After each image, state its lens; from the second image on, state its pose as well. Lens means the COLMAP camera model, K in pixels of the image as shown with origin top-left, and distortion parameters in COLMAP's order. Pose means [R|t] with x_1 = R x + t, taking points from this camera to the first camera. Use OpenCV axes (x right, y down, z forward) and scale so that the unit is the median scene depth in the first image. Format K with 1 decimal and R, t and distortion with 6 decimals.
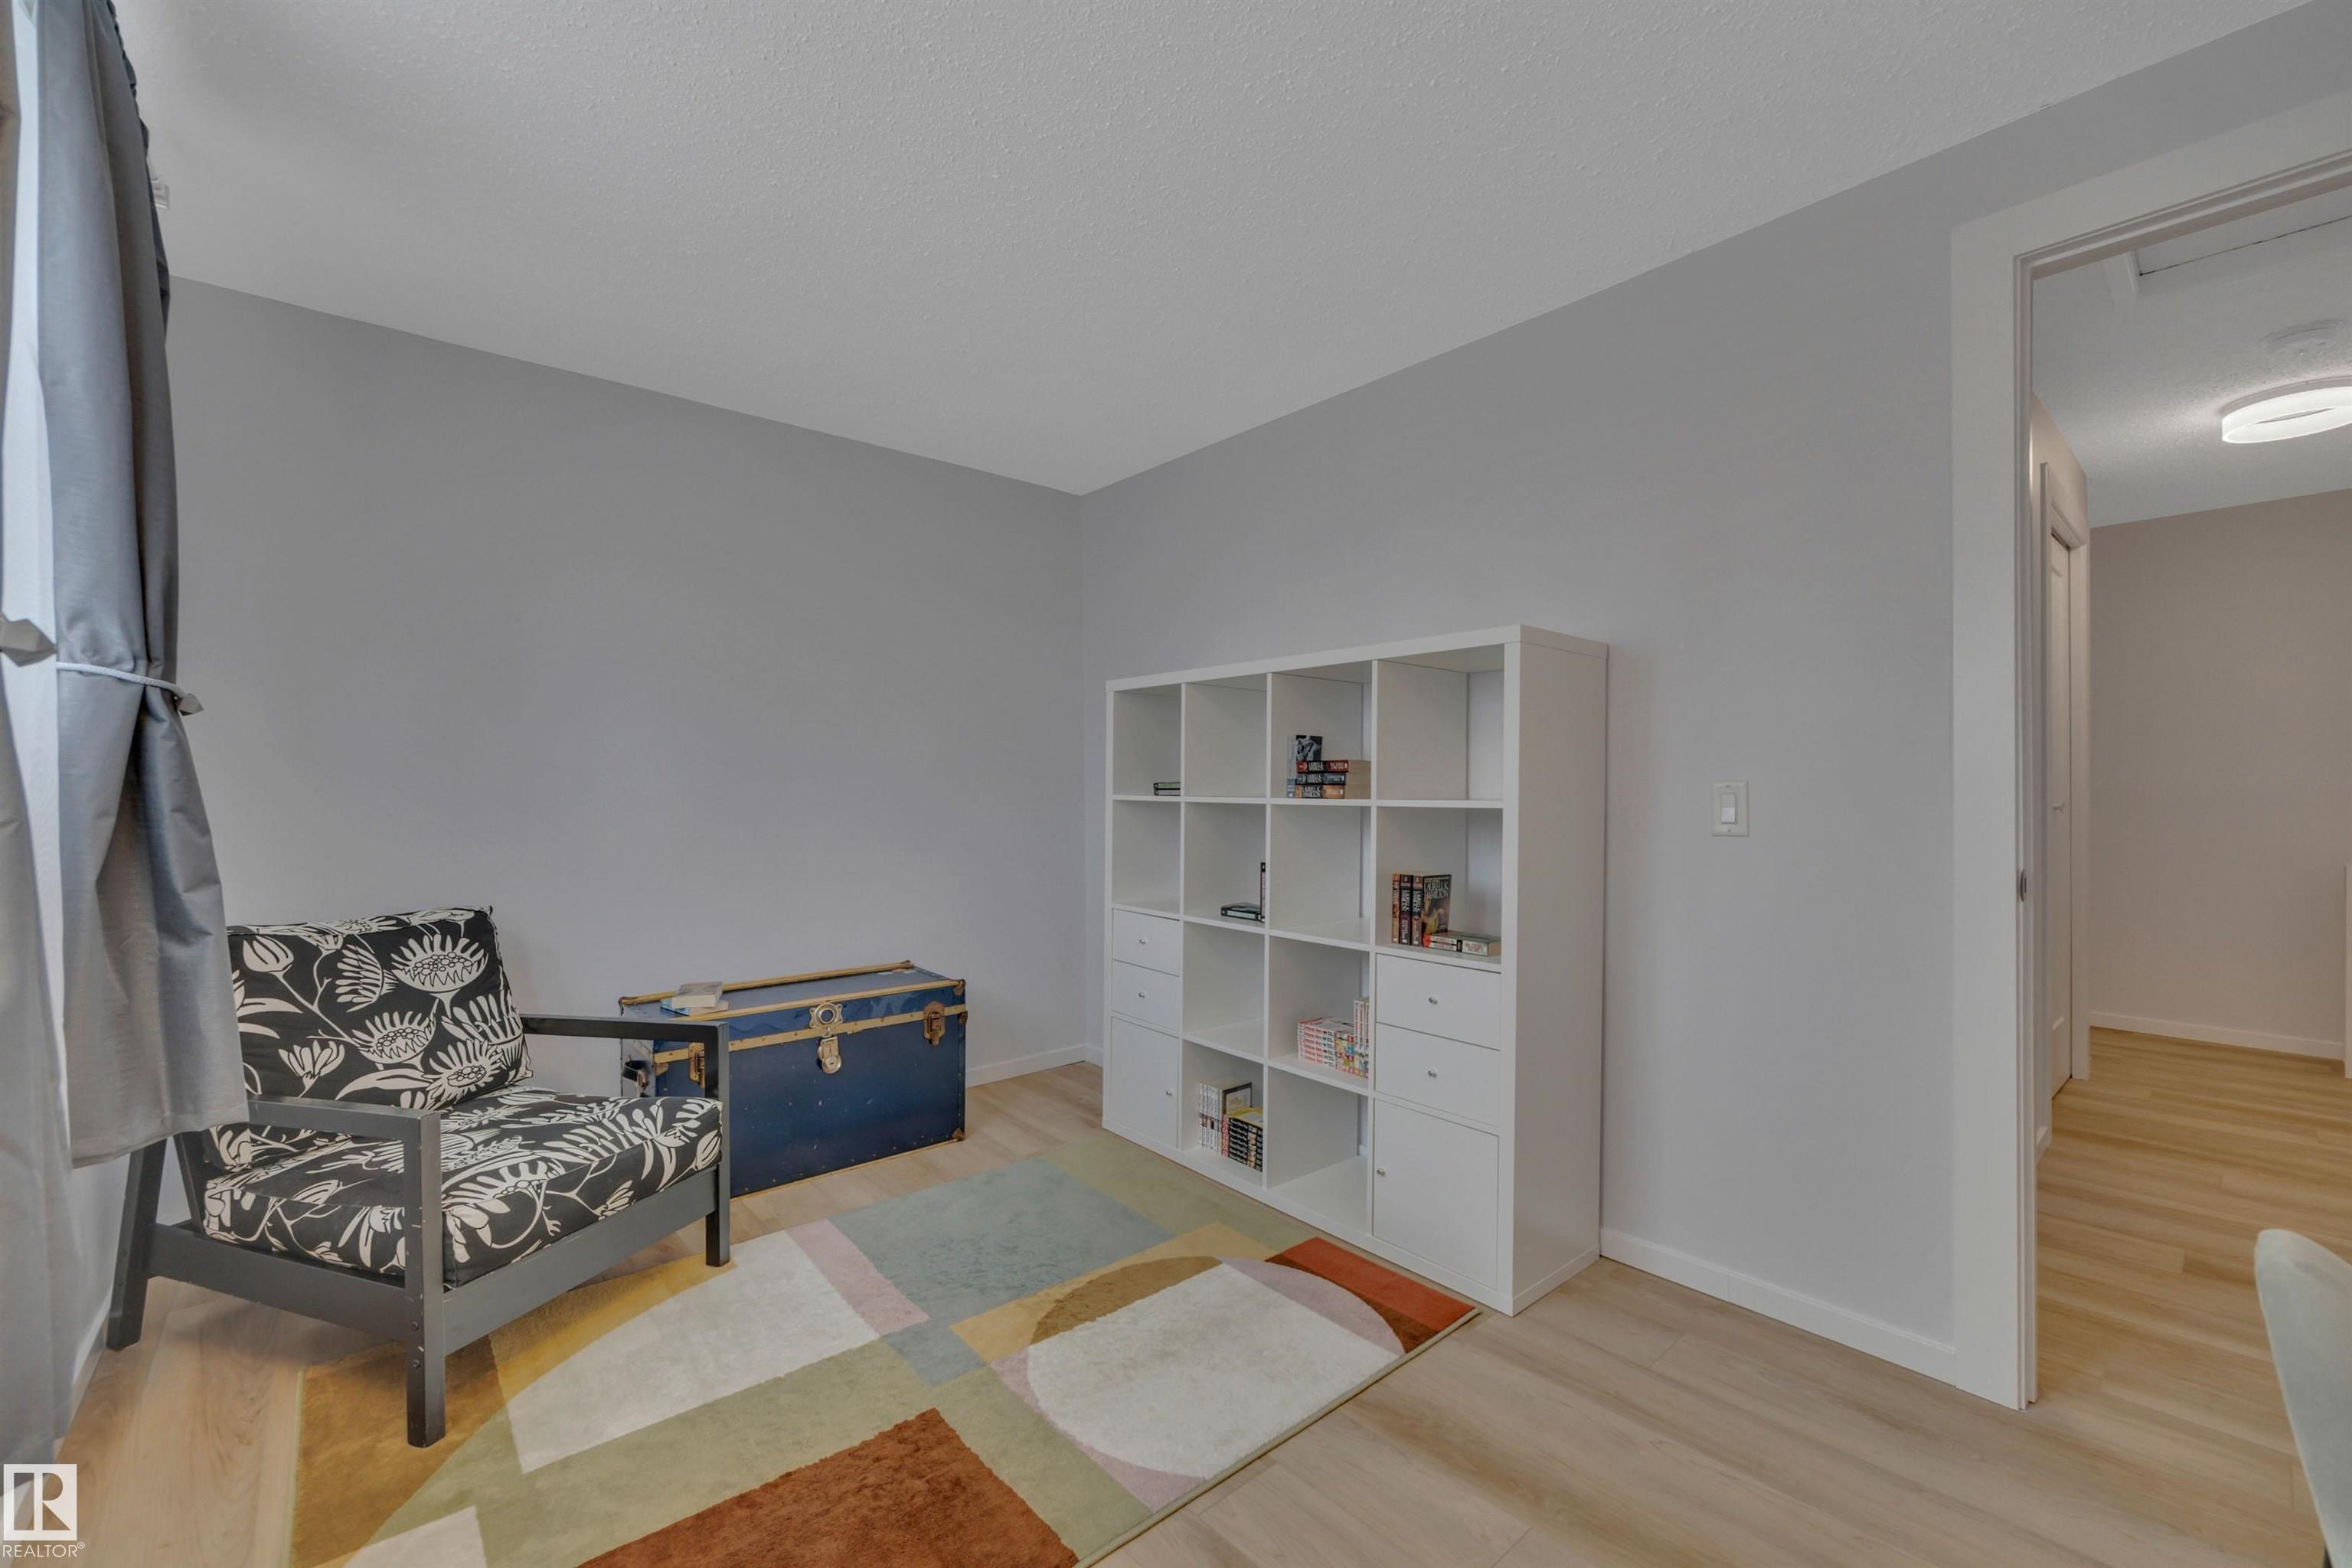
lens RADIAL K [[973.0, 0, 1160.2], [0, 973.0, 786.6], [0, 0, 1]] dist [0.000553, 0.000038]
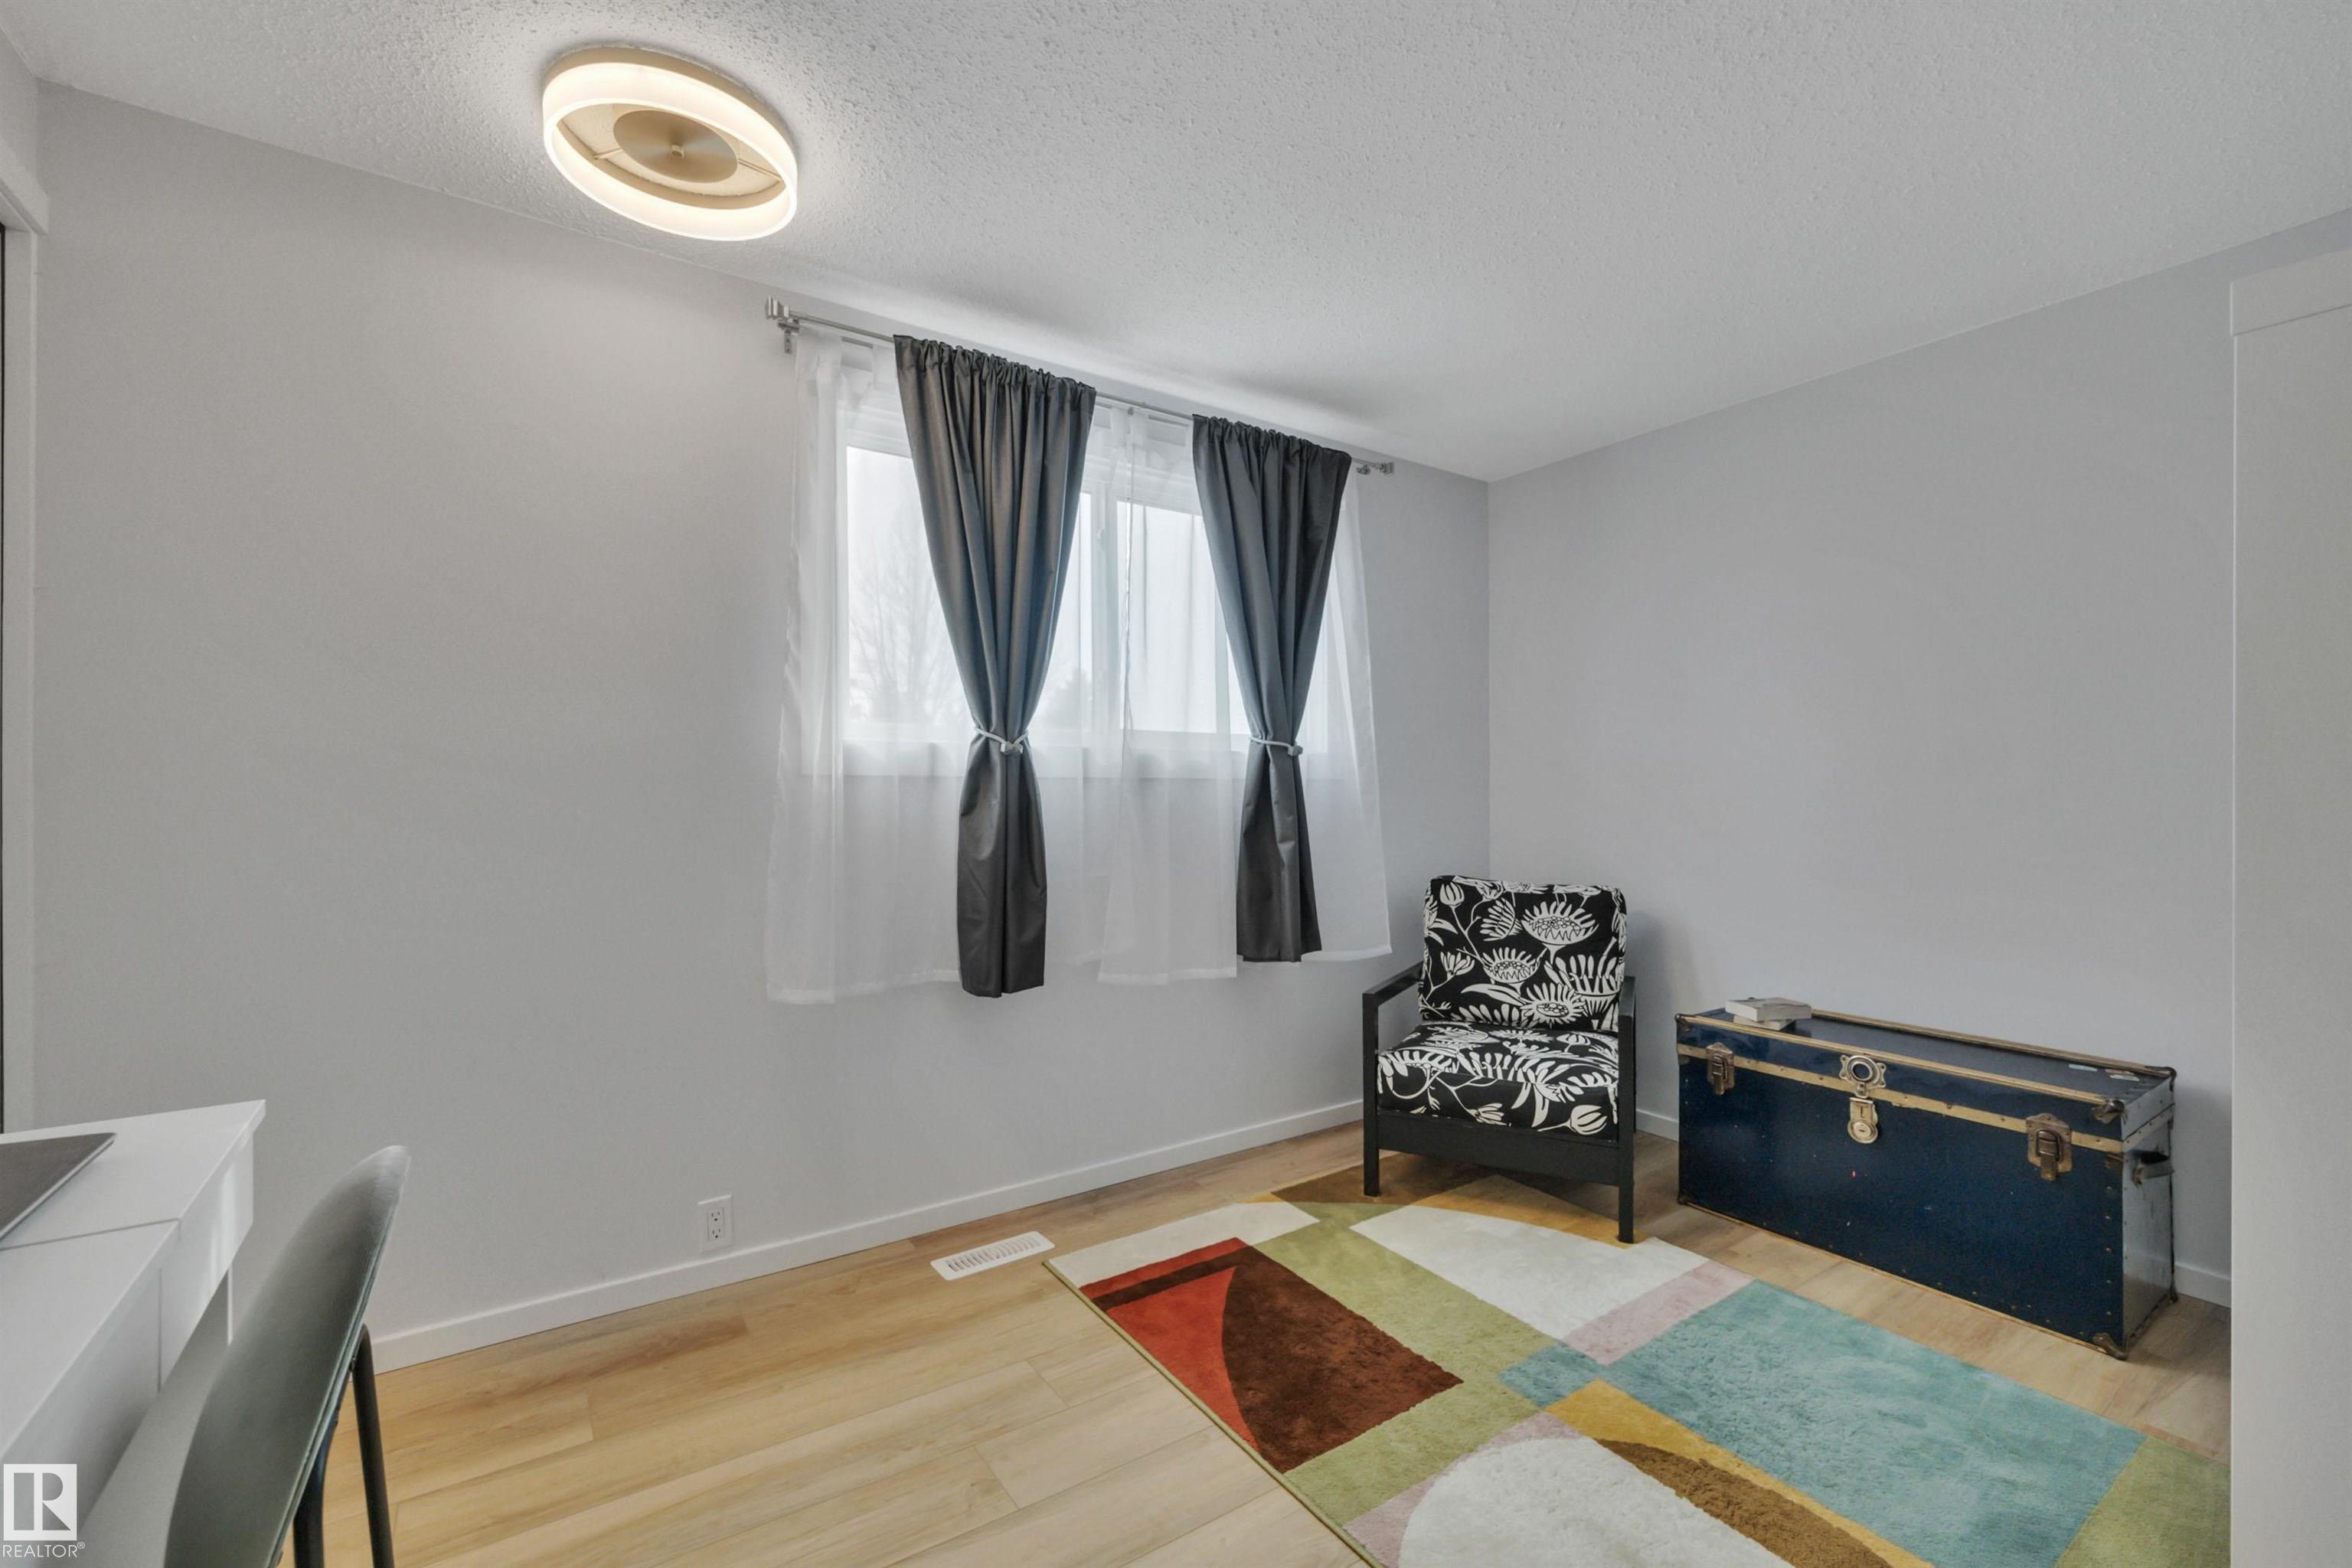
lens RADIAL K [[973.0, 0, 1160.6], [0, 973.0, 787.2], [0, 0, 1]] dist [0.000553, 0.000038]
pose [[-0.124121, -0.003170, -0.992262, 0.704644], [-0.001173, 0.999995, -0.003048, -0.002099], [0.992266, 0.000786, -0.124124, 0.661128]]
